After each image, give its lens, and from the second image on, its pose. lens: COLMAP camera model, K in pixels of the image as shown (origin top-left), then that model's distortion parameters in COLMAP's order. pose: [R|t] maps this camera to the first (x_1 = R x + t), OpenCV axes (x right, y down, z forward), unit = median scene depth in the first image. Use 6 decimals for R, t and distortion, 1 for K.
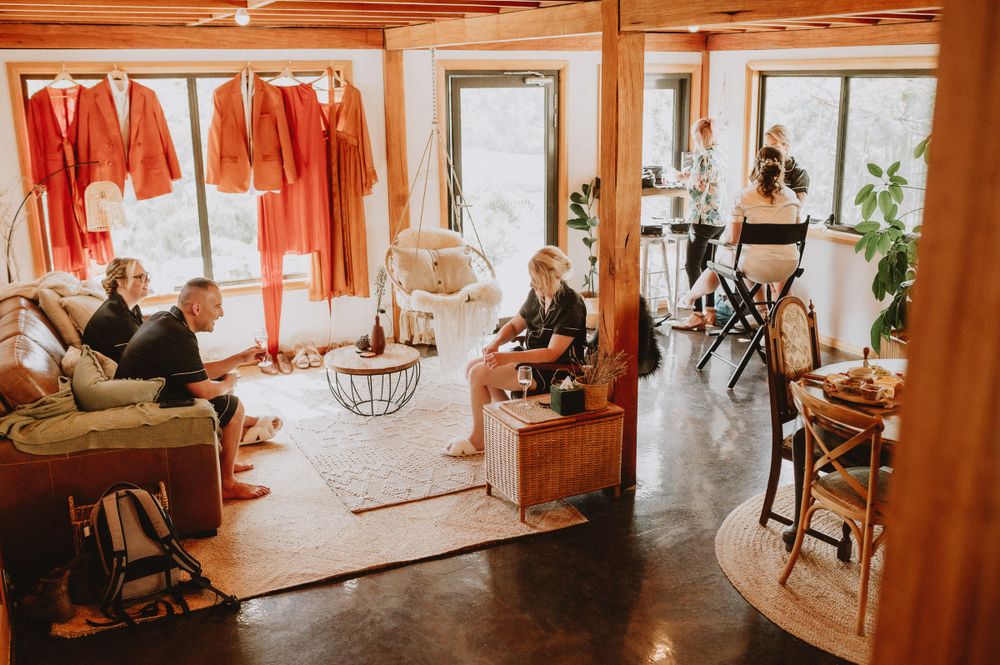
lens RADIAL K [[977.7, 0, 500.6], [0, 977.7, 333.0], [0, 0, 1]] dist [-0.016032, 0.000000]
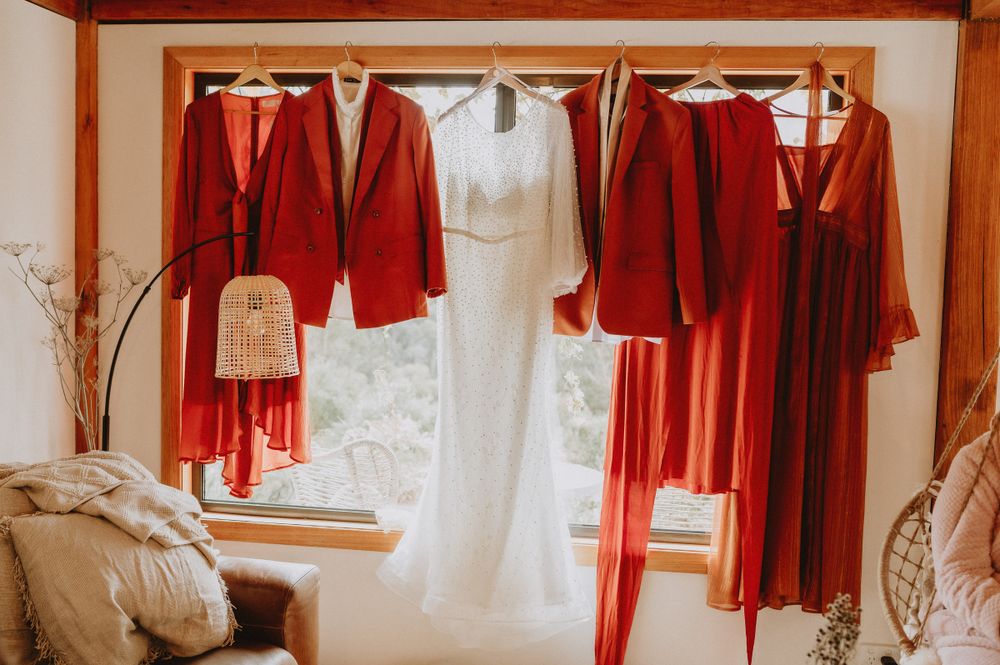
lens RADIAL K [[977.7, 0, 501.0], [0, 977.7, 334.6], [0, 0, 1]] dist [-0.016032, 0.000000]
pose [[0.819328, 0.072589, -0.568711, -0.039124], [-0.185974, 0.971965, -0.143868, -0.072695], [0.542324, 0.223641, 0.809858, 0.613796]]
